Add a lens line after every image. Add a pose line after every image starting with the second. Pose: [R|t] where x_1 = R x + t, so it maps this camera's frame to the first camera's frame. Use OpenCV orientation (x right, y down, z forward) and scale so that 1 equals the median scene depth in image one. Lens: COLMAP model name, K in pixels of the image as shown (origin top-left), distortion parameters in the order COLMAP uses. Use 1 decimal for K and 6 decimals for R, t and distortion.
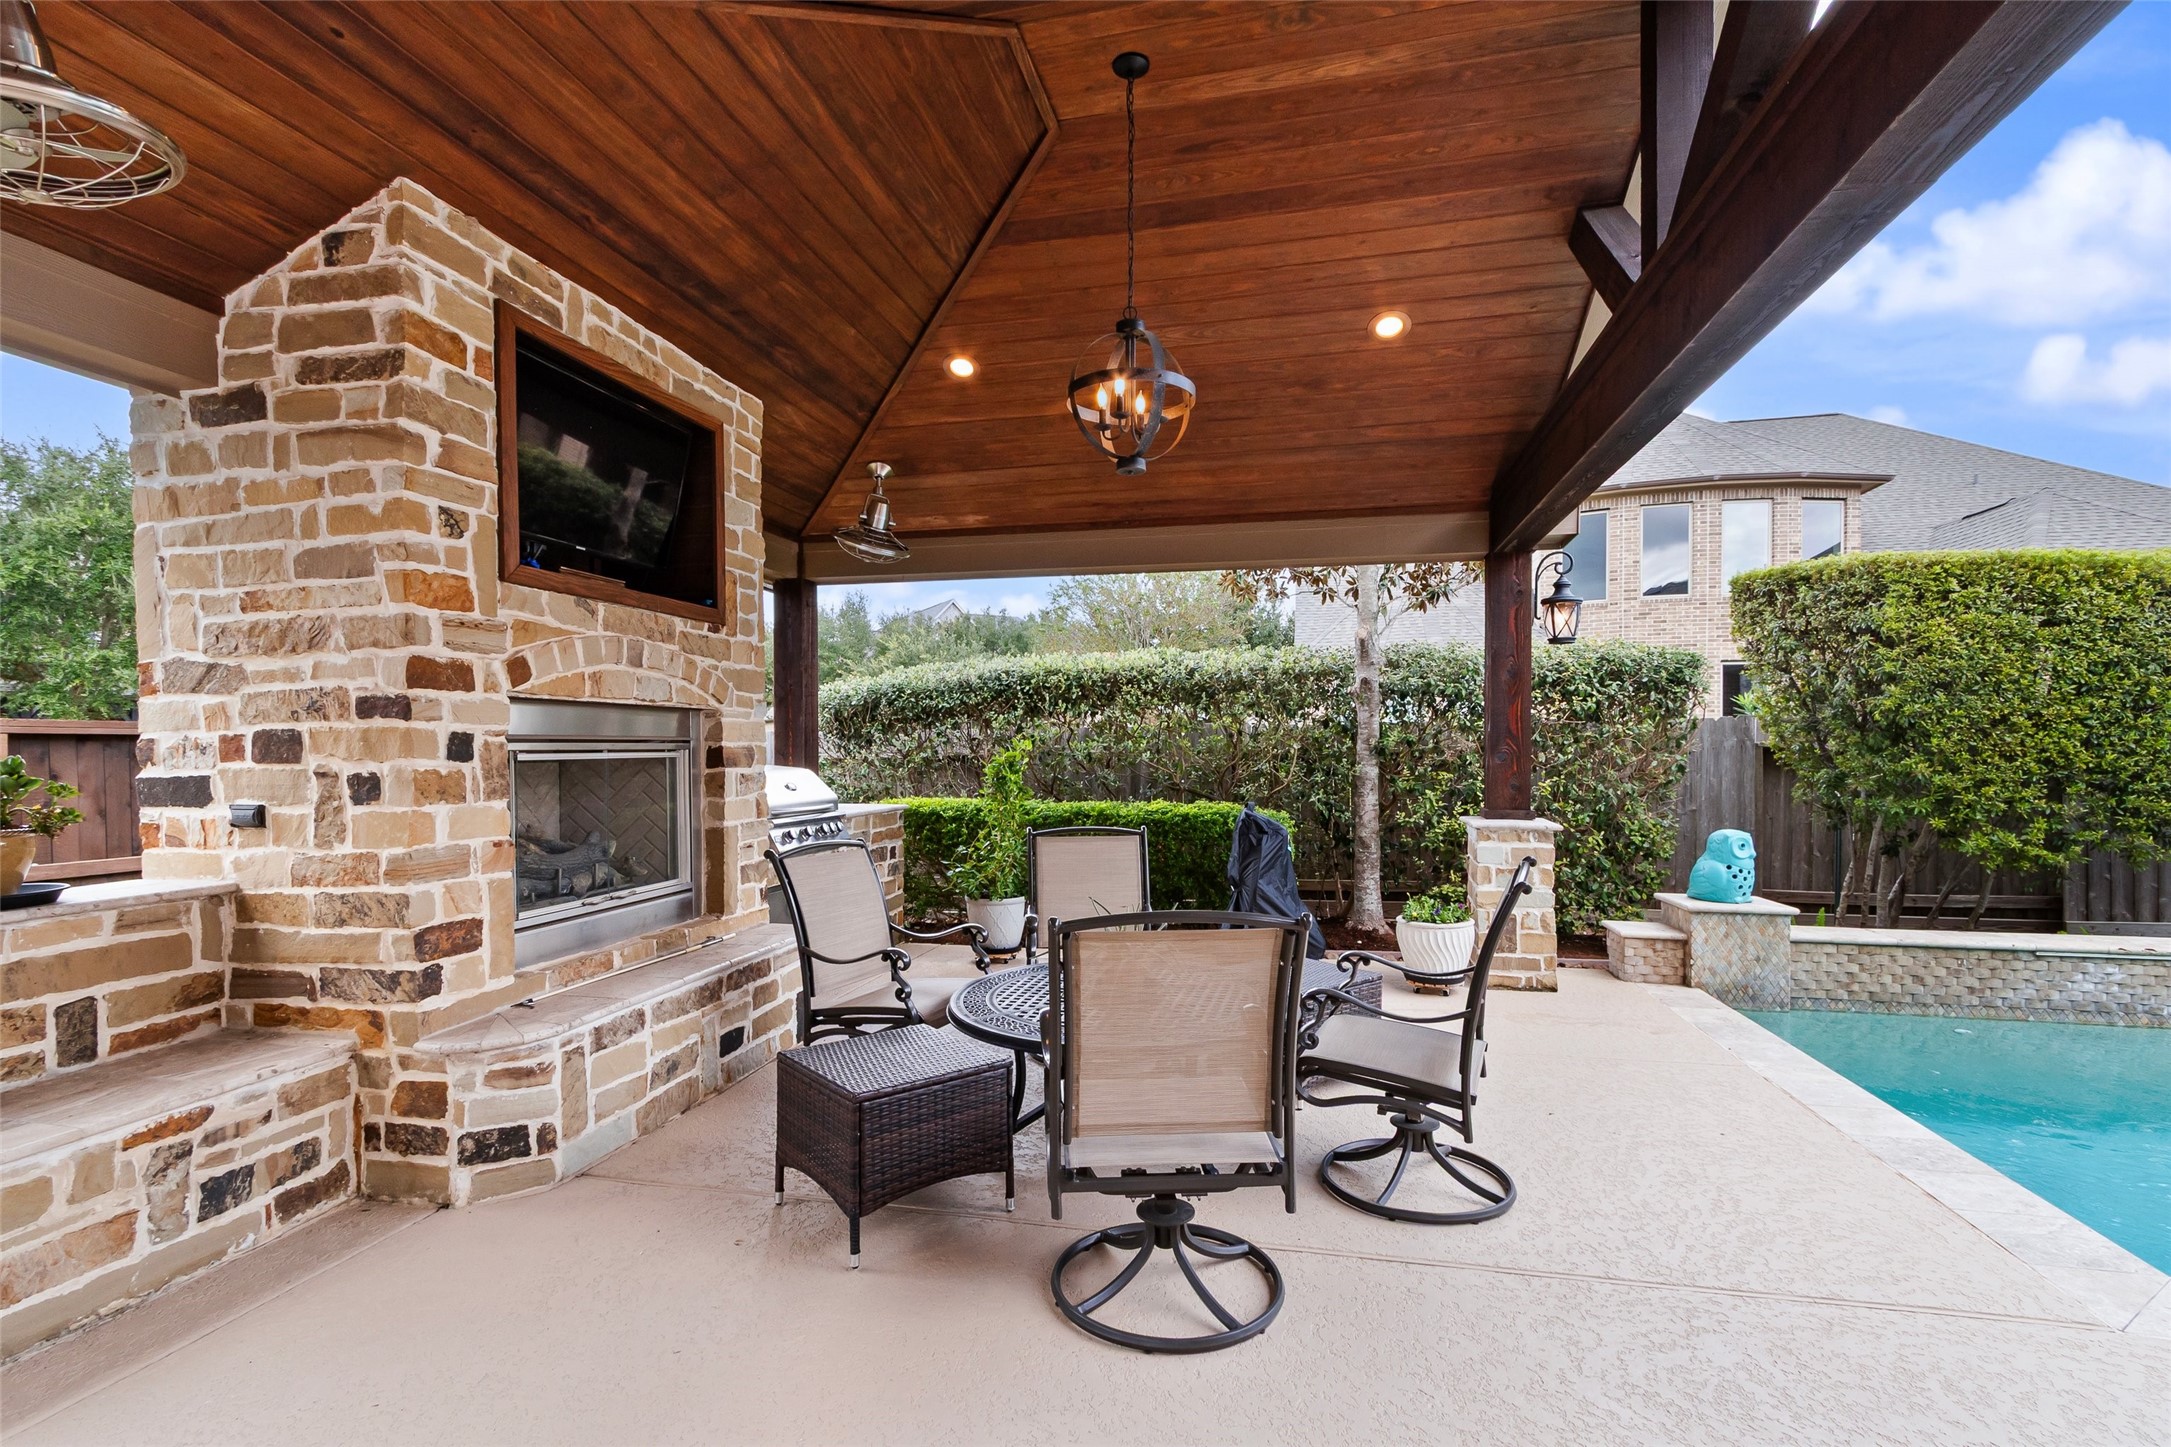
lens RADIAL K [[1003.4, 0, 1081.3], [0, 1003.4, 753.9], [0, 0, 1]] dist [0.004502, -0.001129]
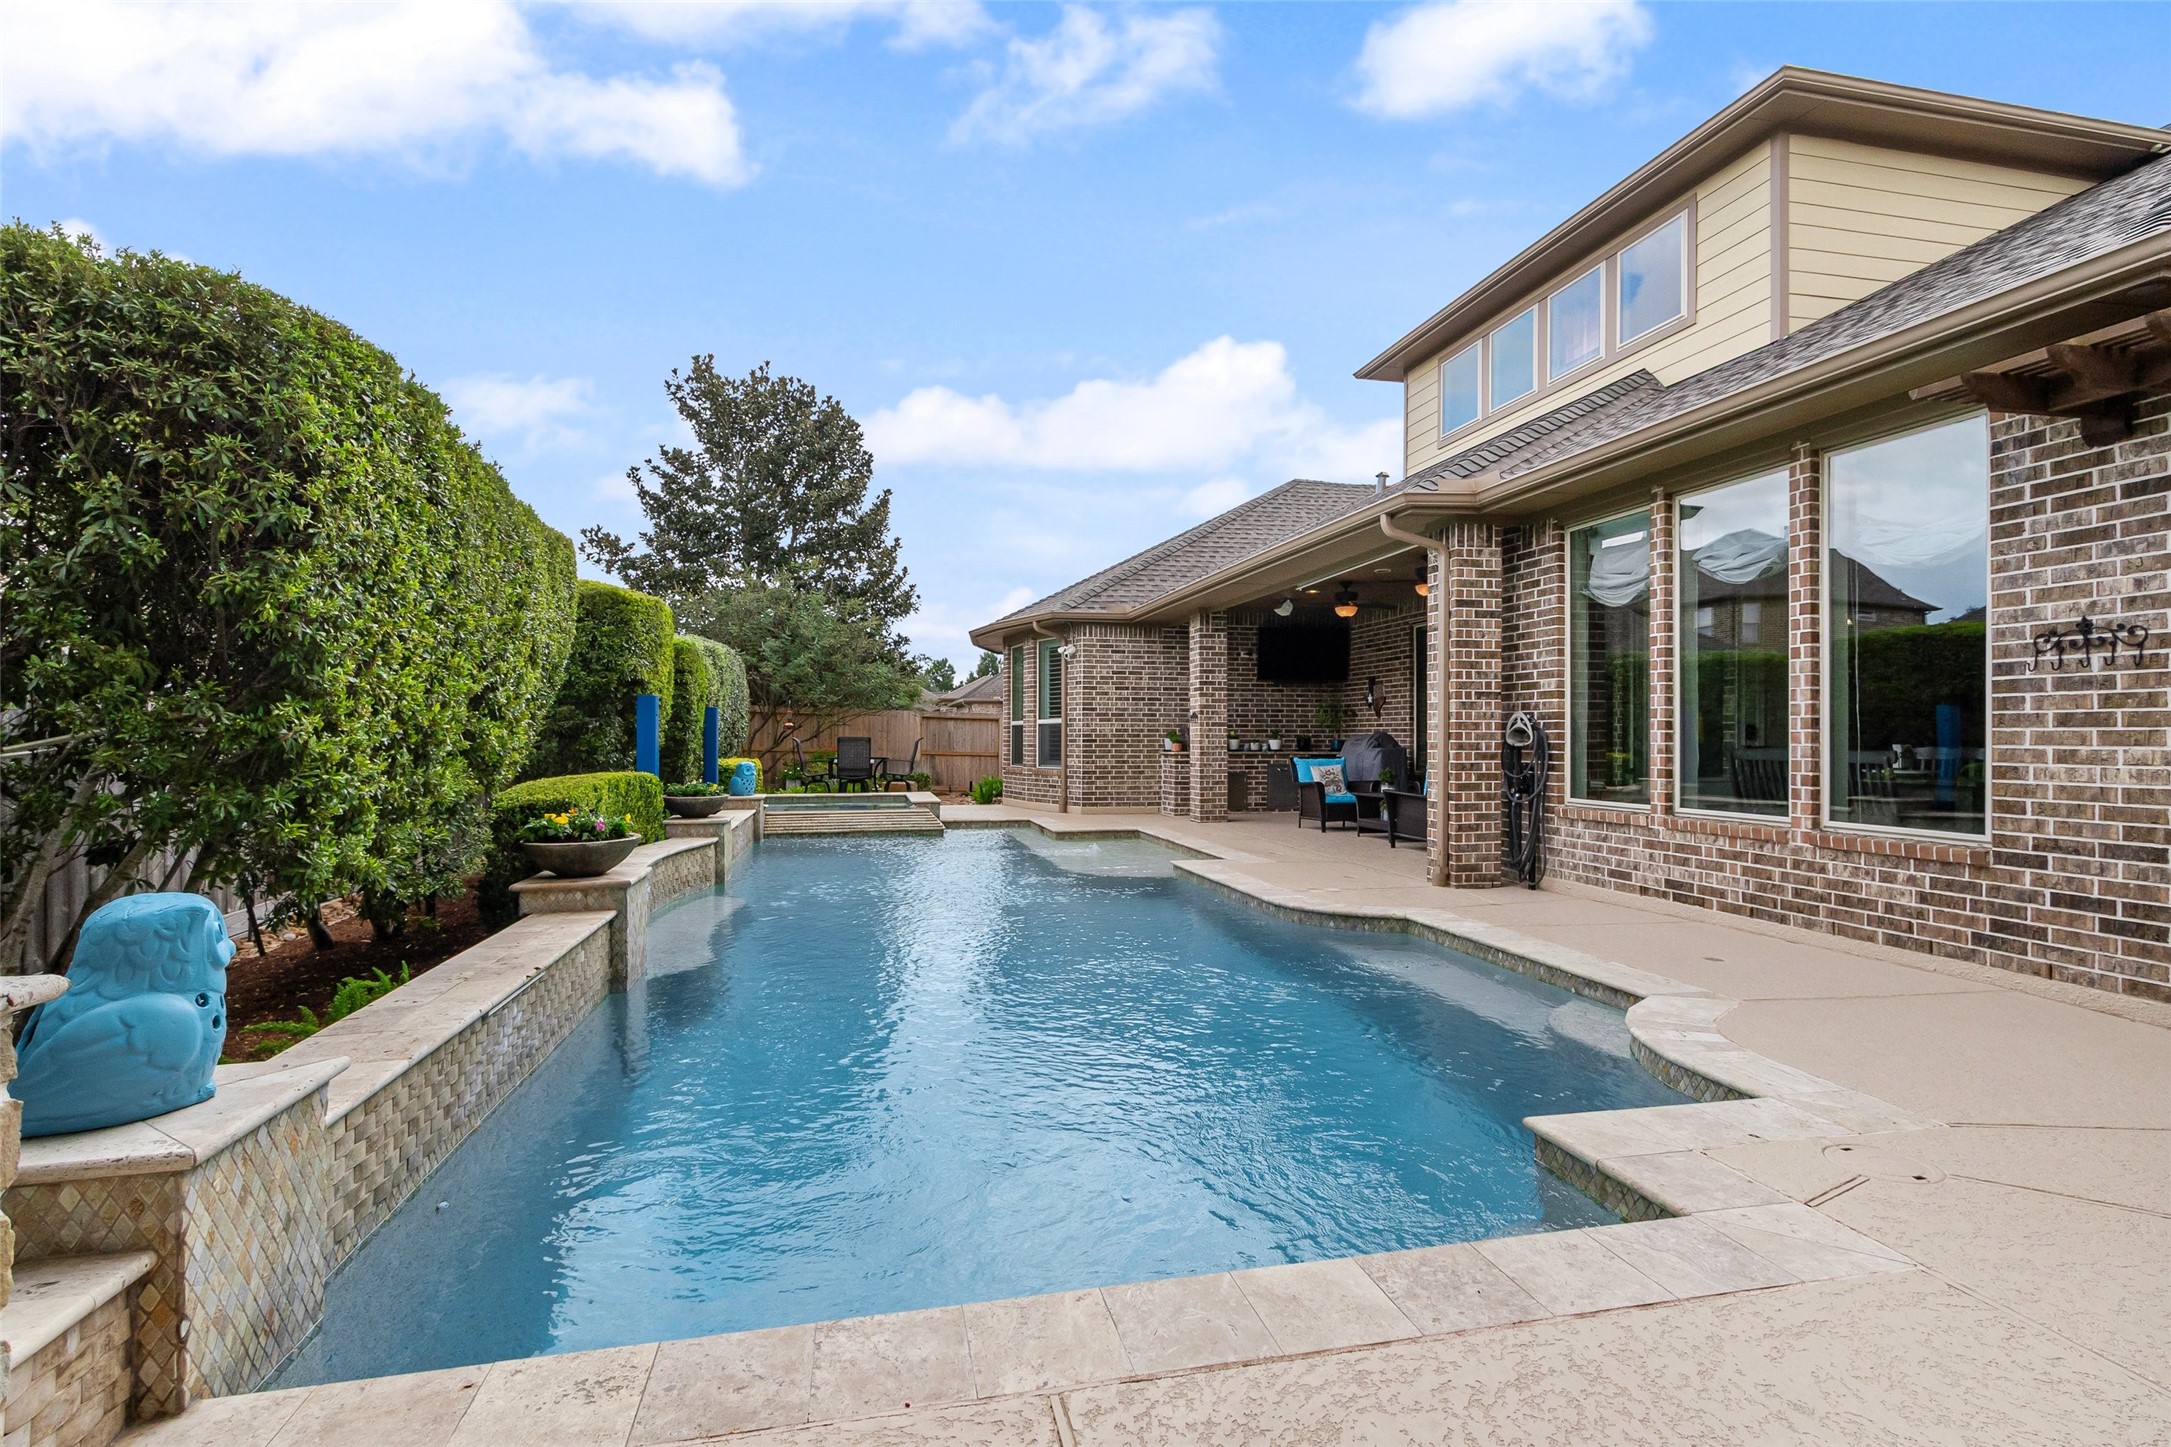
lens RADIAL K [[1003.4, 0, 1079.0], [0, 1003.4, 726.4], [0, 0, 1]] dist [0.004502, -0.001129]
pose [[-0.425959, 0.011778, 0.904666, 0.204125], [0.006063, 0.999930, -0.010164, 0.024261], [-0.904722, 0.001155, -0.426001, 0.884384]]
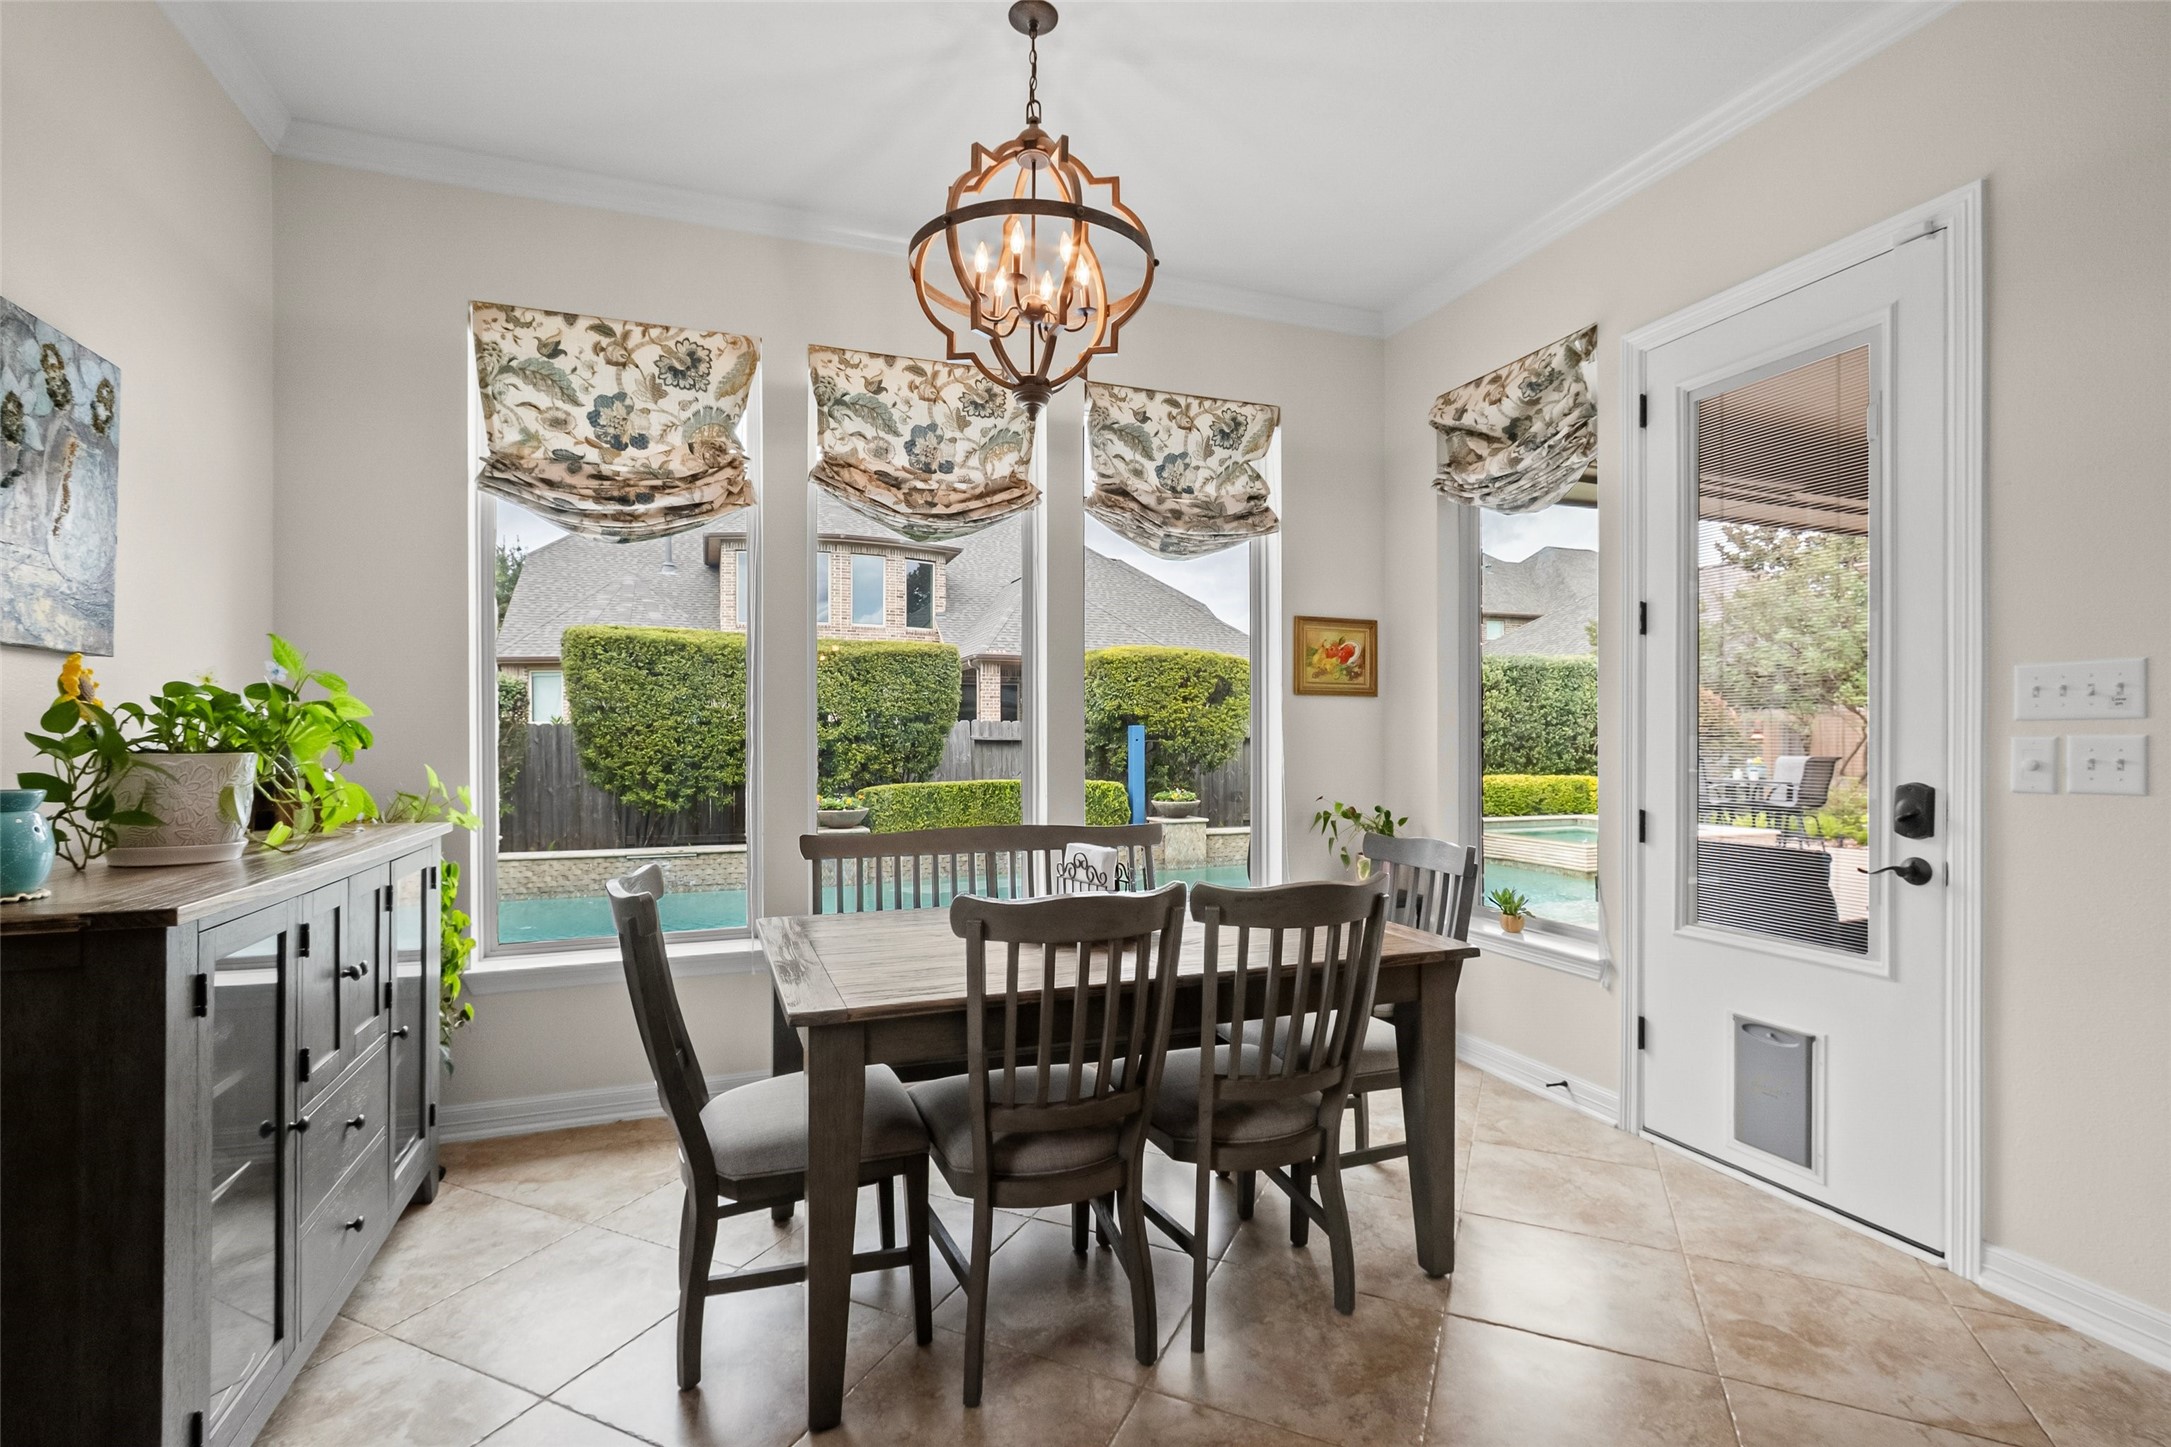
lens RADIAL K [[1003.4, 0, 1083.7], [0, 1003.4, 730.0], [0, 0, 1]] dist [0.004502, -0.001129]
pose [[0.840184, 0.006893, 0.542258, 0.627582], [0.001826, 0.999878, -0.015540, -0.000969], [-0.542299, 0.014046, 0.840068, -0.918536]]
